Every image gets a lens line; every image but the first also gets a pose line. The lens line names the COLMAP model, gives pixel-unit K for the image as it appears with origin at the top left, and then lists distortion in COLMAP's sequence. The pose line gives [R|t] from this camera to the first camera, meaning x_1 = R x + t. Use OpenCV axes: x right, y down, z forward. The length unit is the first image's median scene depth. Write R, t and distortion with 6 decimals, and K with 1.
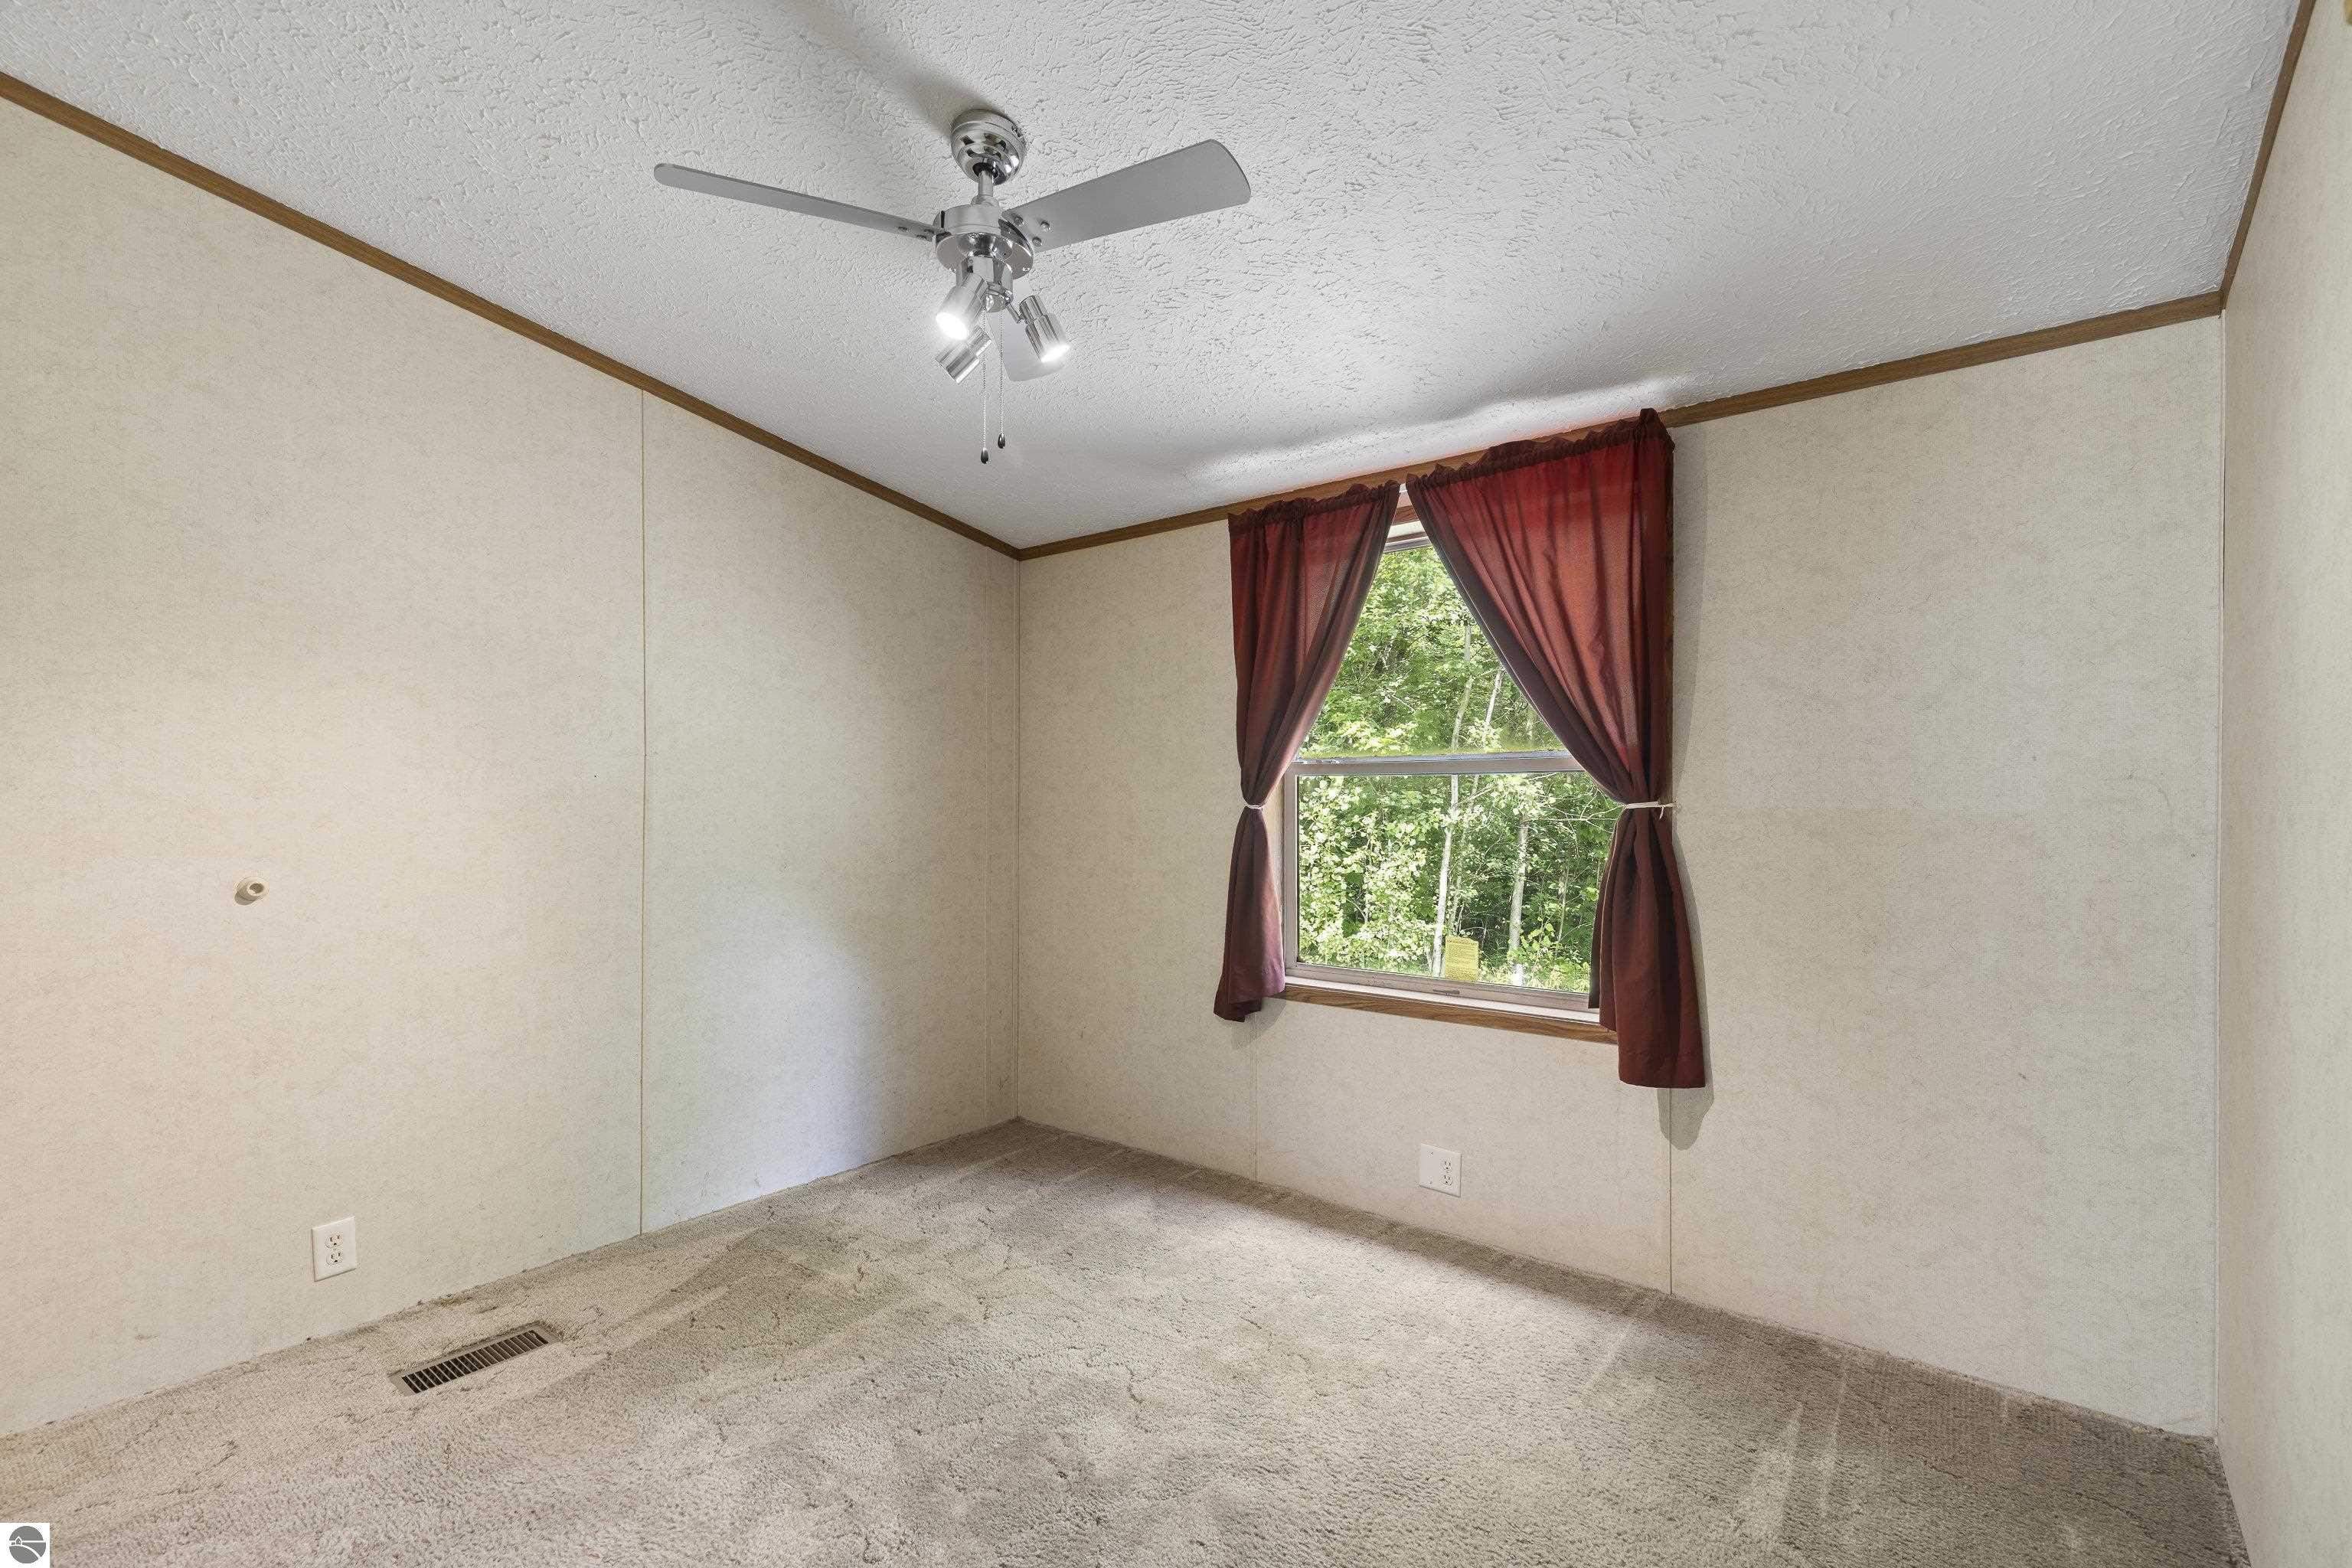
lens RADIAL K [[1054.7, 0, 1166.2], [0, 1054.7, 802.3], [0, 0, 1]] dist [0.001405, 0.000155]
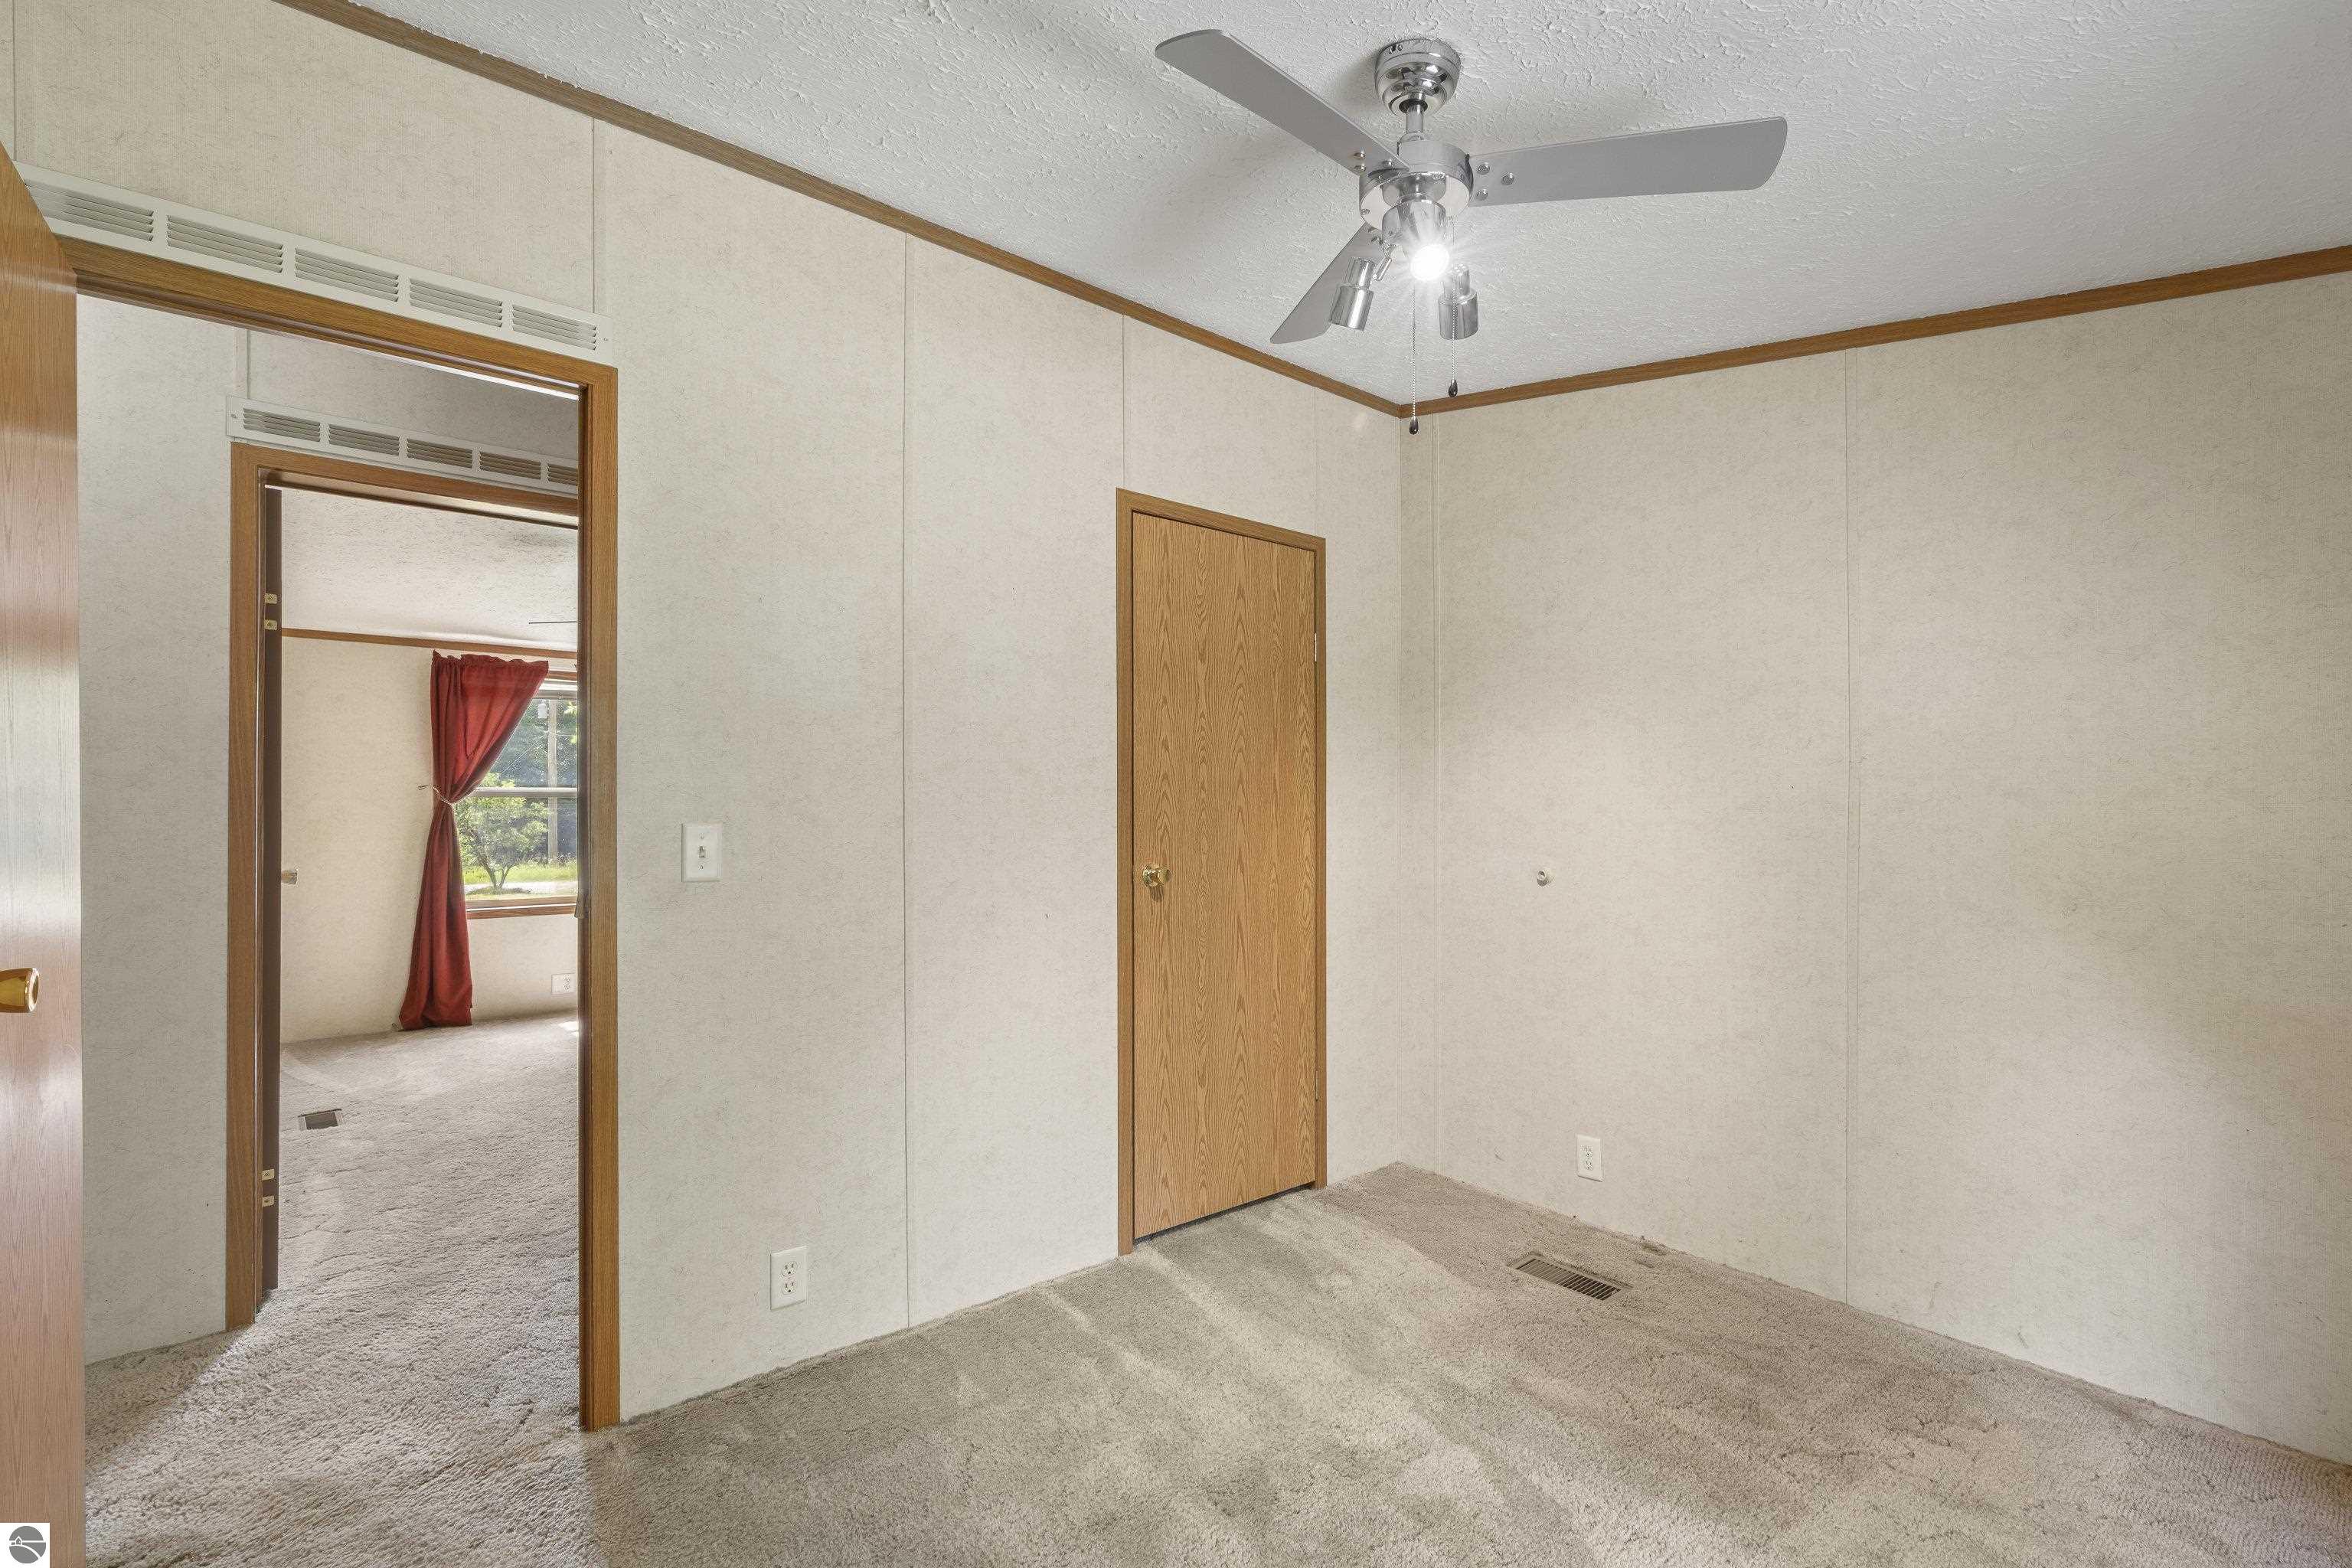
lens RADIAL K [[1054.7, 0, 1166.2], [0, 1054.7, 802.3], [0, 0, 1]] dist [0.001405, 0.000155]
pose [[-0.203853, -0.008953, -0.978961, 0.526296], [-0.002374, 0.999960, -0.008650, -0.001547], [0.978999, 0.000561, -0.203866, 0.675745]]
